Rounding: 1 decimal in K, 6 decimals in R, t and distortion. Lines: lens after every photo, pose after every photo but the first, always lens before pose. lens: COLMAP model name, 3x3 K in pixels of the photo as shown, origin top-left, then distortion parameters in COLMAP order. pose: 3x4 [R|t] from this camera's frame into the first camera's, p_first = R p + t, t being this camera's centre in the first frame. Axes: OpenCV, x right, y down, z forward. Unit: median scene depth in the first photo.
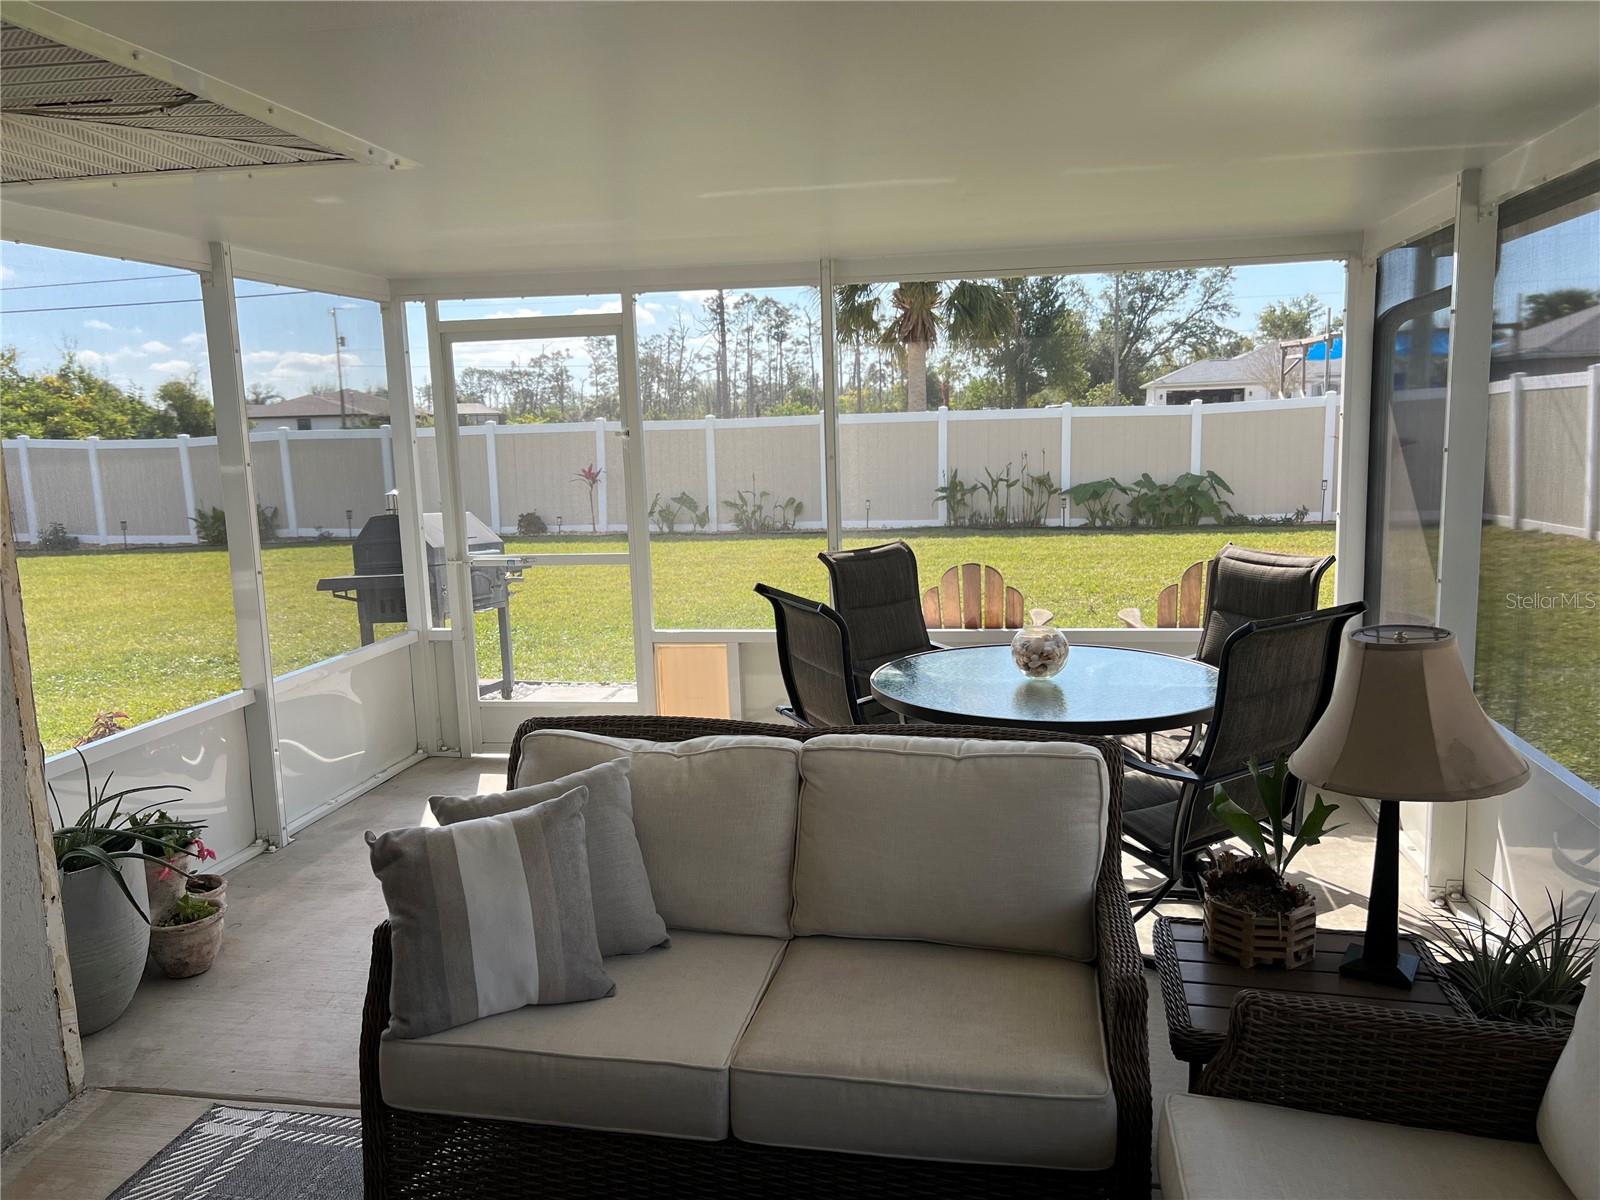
lens RADIAL K [[1206.2, 0, 800.2], [0, 1206.2, 609.4], [0, 0, 1]] dist [0.068244, -0.085921]
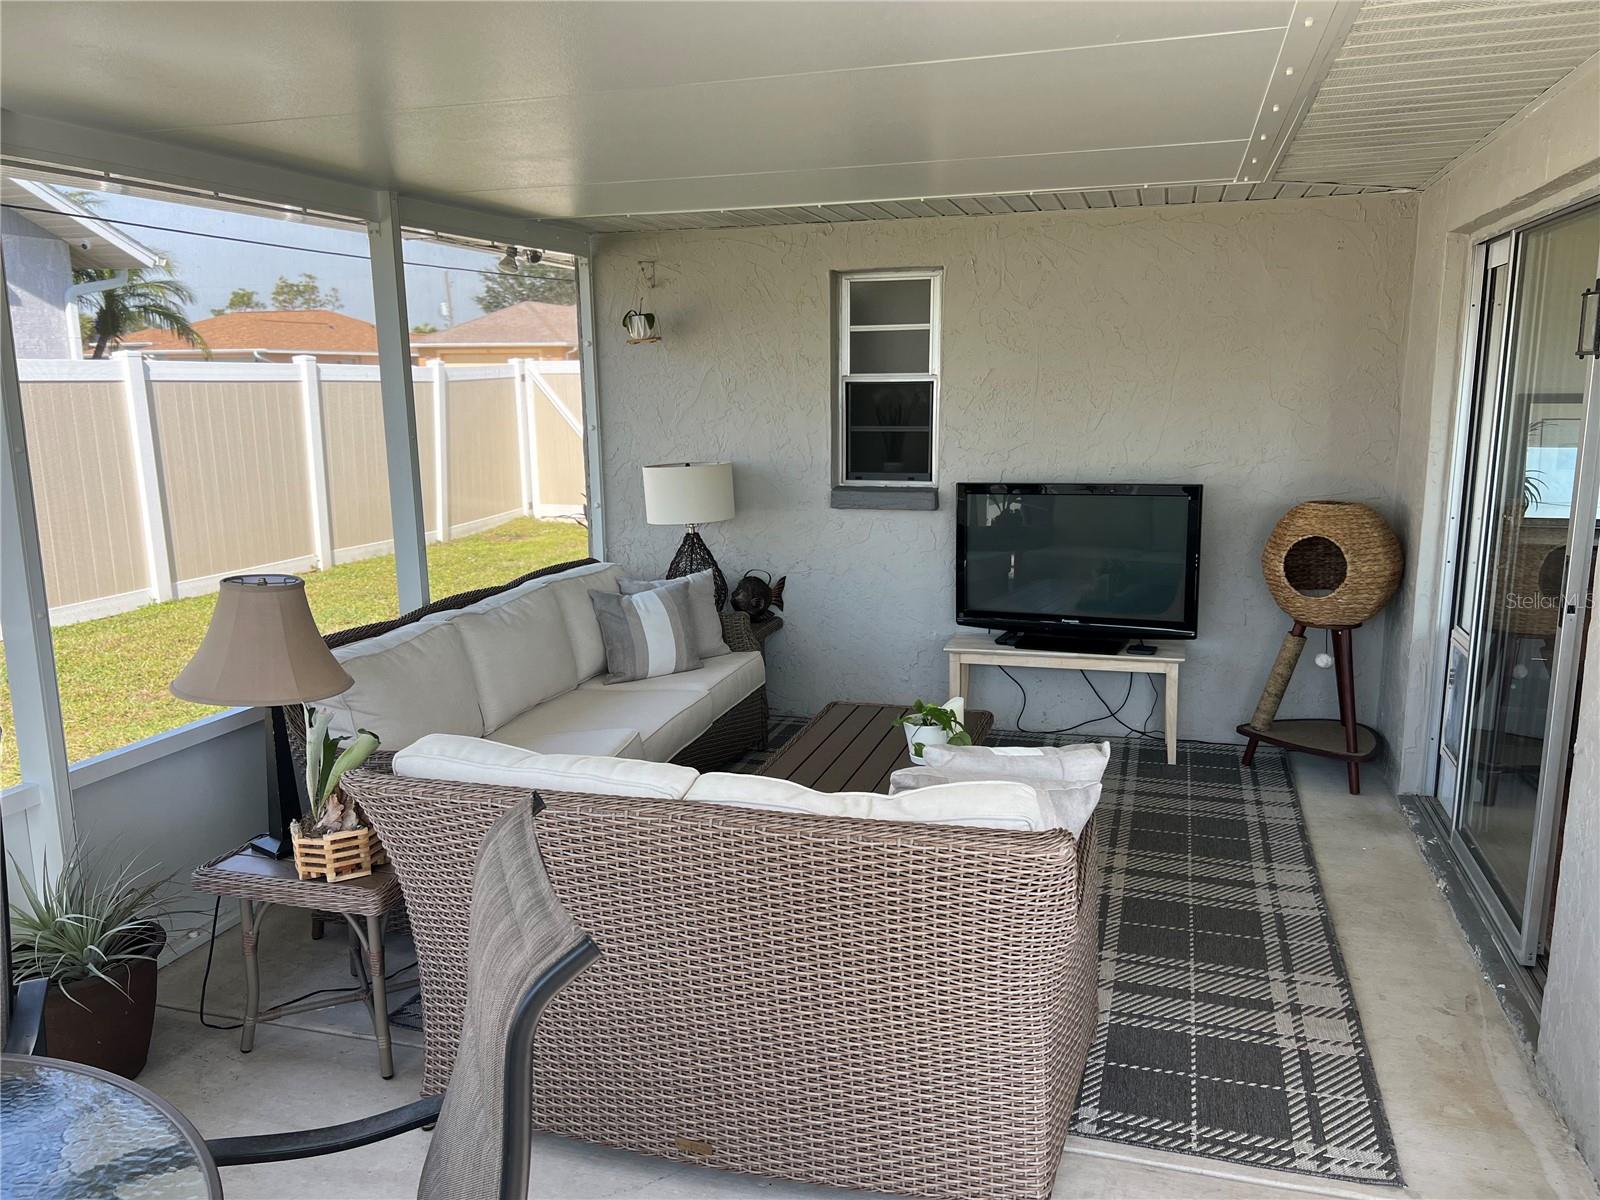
lens RADIAL K [[1202.0, 0, 804.3], [0, 1202.0, 601.1], [0, 0, 1]] dist [0.065203, -0.070667]
pose [[-0.993406, 0.021156, 0.112679, -0.140136], [0.058036, 0.940395, 0.335096, -0.229283], [-0.098873, 0.339426, -0.935422, 1.388648]]
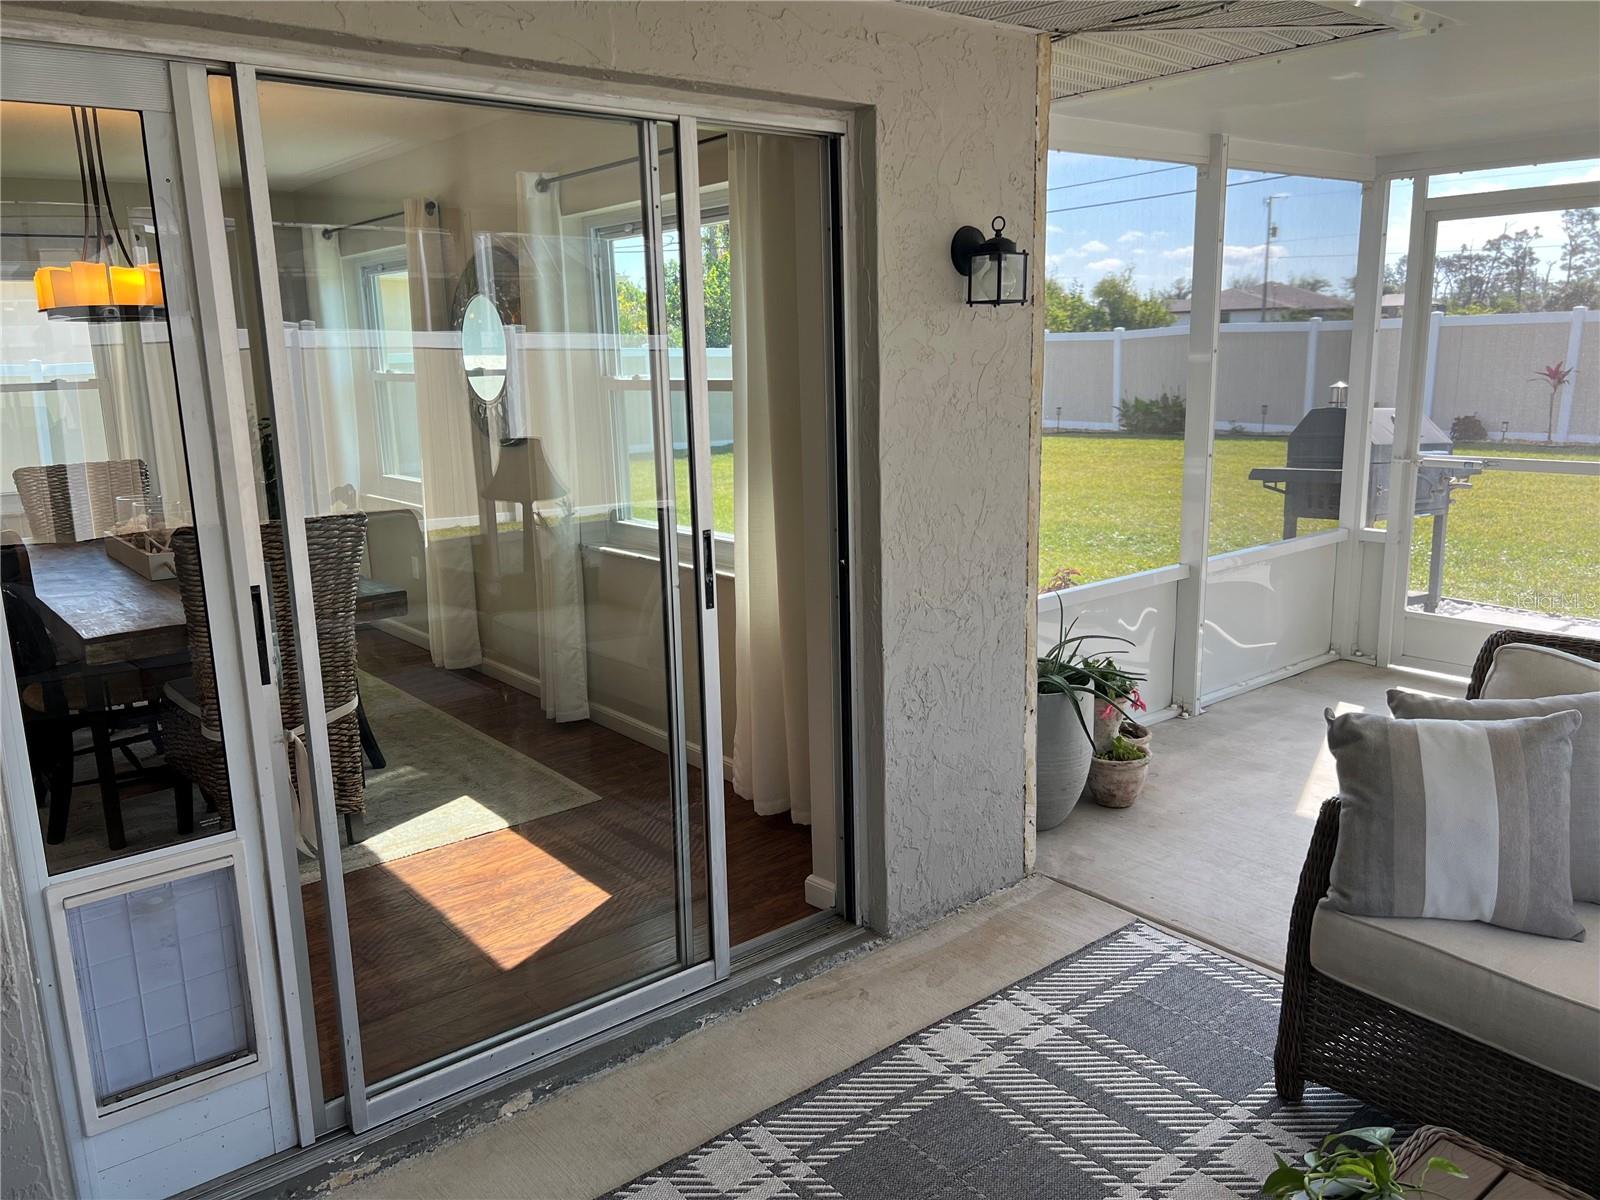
lens RADIAL K [[1213.7, 0, 792.3], [0, 1213.7, 598.4], [0, 0, 1]] dist [0.051315, -0.055829]
pose [[0.756652, 0.146988, -0.637081, -0.036309], [-0.099357, 0.988935, 0.110163, 0.015054], [0.646224, -0.020057, 0.762884, -0.051287]]
